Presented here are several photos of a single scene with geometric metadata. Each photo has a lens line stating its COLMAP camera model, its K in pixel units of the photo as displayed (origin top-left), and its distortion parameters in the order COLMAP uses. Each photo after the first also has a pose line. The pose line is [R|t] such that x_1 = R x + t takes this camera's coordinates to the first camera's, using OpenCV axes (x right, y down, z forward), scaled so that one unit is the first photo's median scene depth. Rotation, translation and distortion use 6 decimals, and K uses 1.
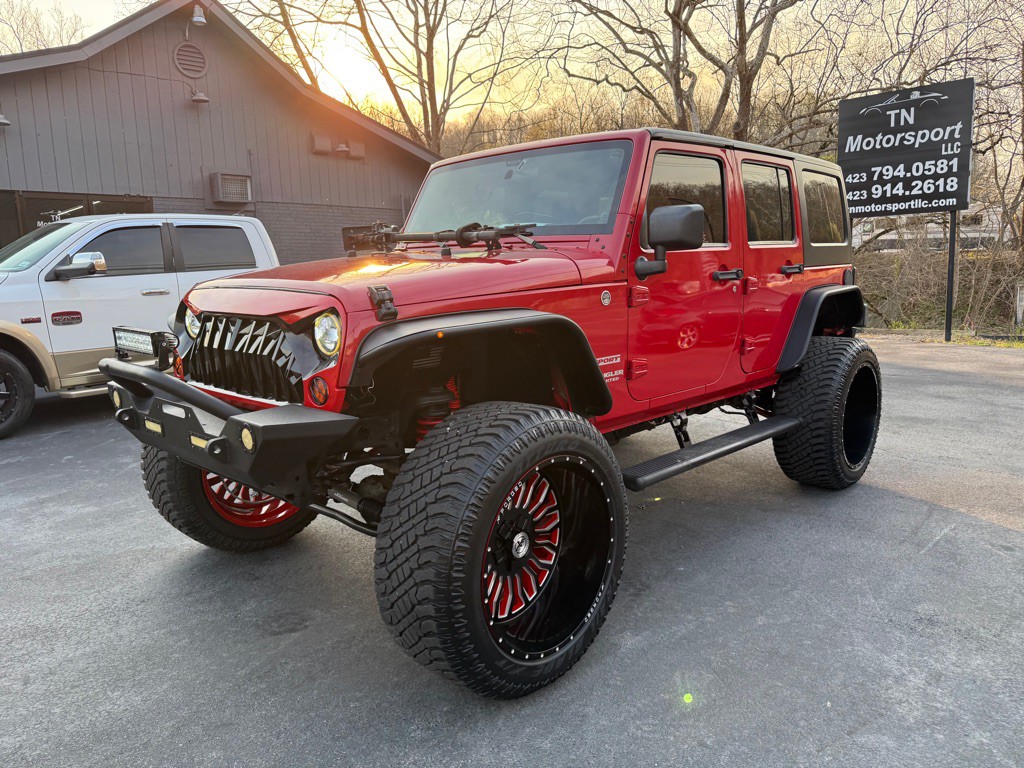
lens RADIAL K [[727.0, 0, 519.6], [0, 727.0, 390.1], [0, 0, 1]] dist [0.028609, -0.040358]
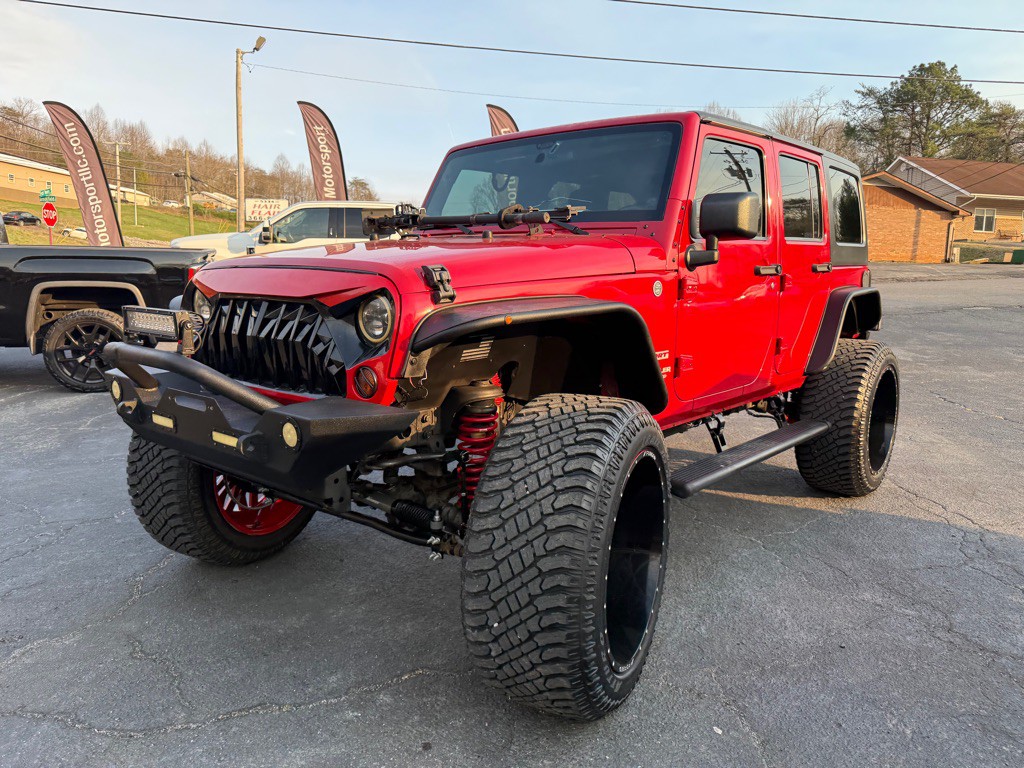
lens RADIAL K [[727.0, 0, 519.7], [0, 727.0, 376.7], [0, 0, 1]] dist [0.028609, -0.040358]
pose [[0.998300, 0.016690, 0.055844, -0.104498], [-0.015490, 0.999641, -0.021850, 0.008013], [-0.056189, 0.020948, 0.998200, 0.081652]]
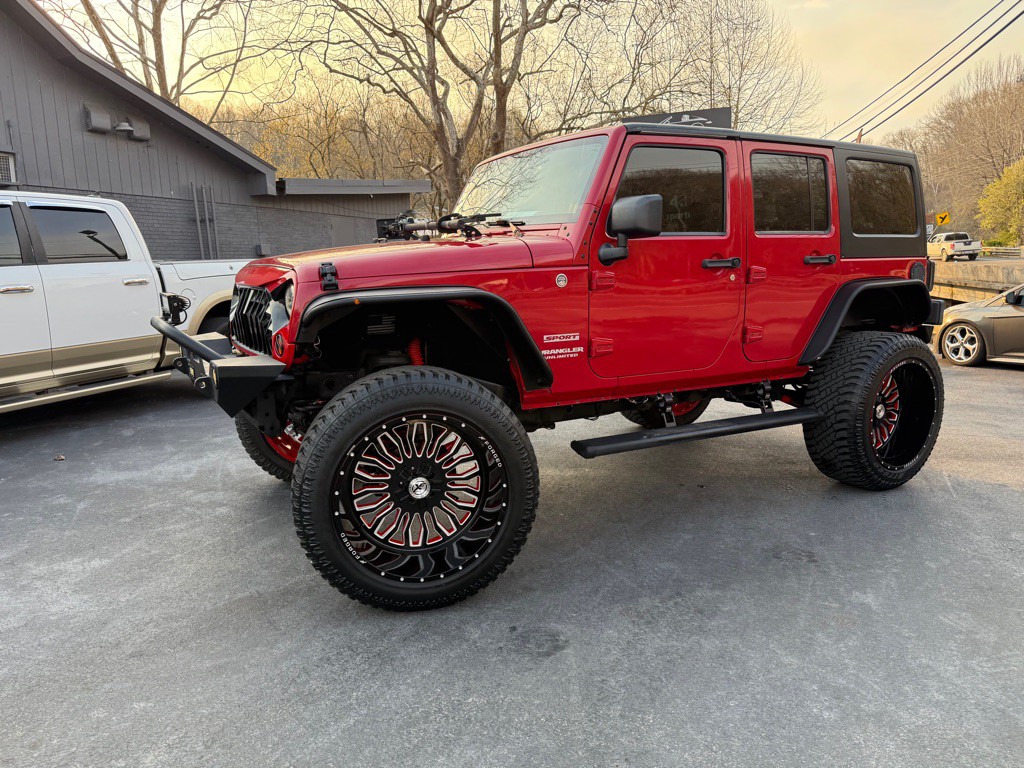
lens RADIAL K [[727.0, 0, 517.9], [0, 727.0, 385.8], [0, 0, 1]] dist [0.028609, -0.040358]
pose [[0.959281, 0.058982, -0.276227, 0.358468], [-0.059030, 0.998223, 0.008151, 0.027355], [0.276217, 0.008486, 0.961058, -0.076786]]
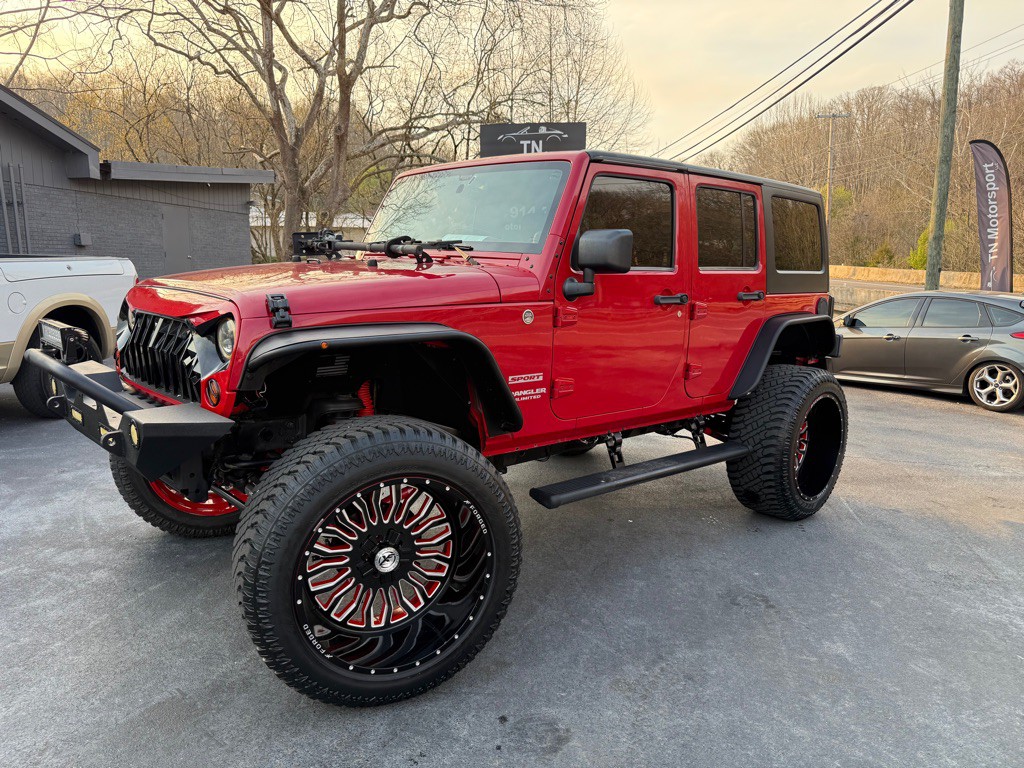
lens RADIAL K [[727.0, 0, 508.2], [0, 727.0, 385.6], [0, 0, 1]] dist [0.028609, -0.040358]
pose [[0.995837, 0.064721, -0.064189, 0.158236], [-0.065135, 0.997867, -0.004386, -0.024354], [0.063768, 0.008548, 0.997928, -0.010973]]
